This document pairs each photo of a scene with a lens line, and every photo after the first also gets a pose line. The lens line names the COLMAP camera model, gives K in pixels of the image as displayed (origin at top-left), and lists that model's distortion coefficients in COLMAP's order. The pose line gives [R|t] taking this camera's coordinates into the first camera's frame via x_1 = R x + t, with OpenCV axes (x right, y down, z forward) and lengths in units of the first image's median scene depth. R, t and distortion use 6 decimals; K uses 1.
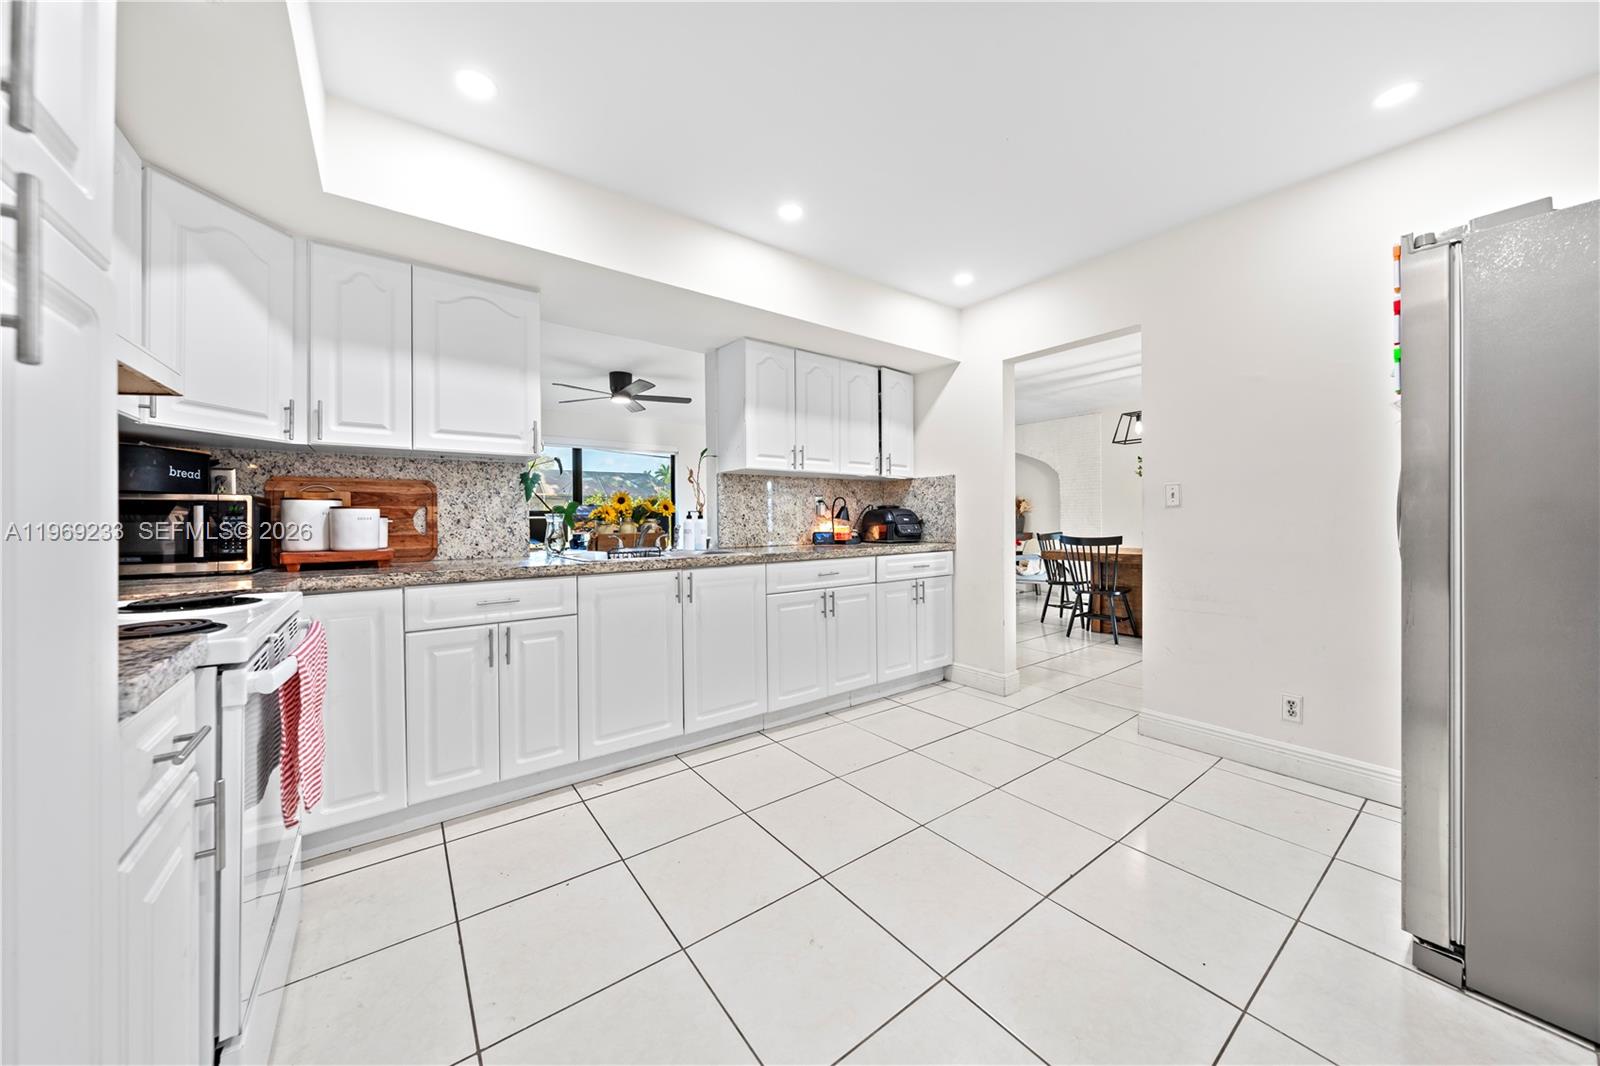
lens RADIAL K [[549.2, 0, 794.2], [0, 549.2, 522.0], [0, 0, 1]] dist [-0.000161, 0.000061]
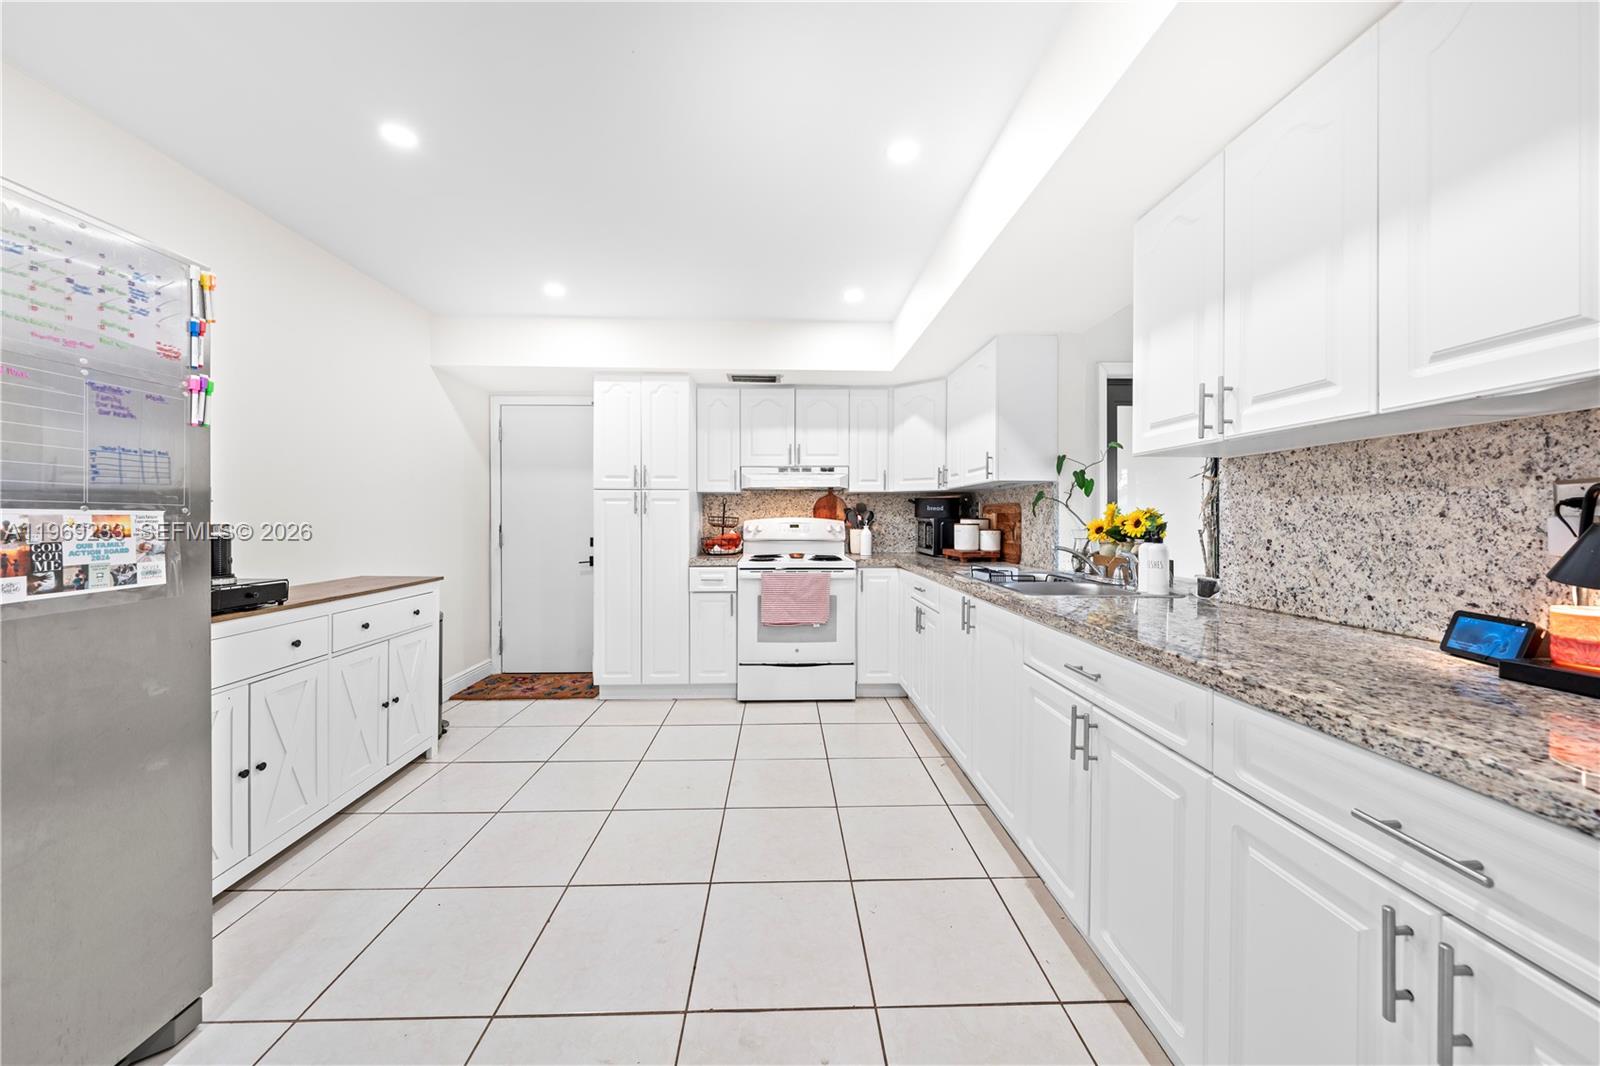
lens RADIAL K [[549.2, 0, 794.2], [0, 549.2, 522.0], [0, 0, 1]] dist [-0.000161, 0.000061]
pose [[-0.569912, 0.012364, -0.821613, 0.509099], [0.000203, 0.999889, 0.014906, -0.035190], [0.821706, 0.008328, -0.569851, 0.925010]]
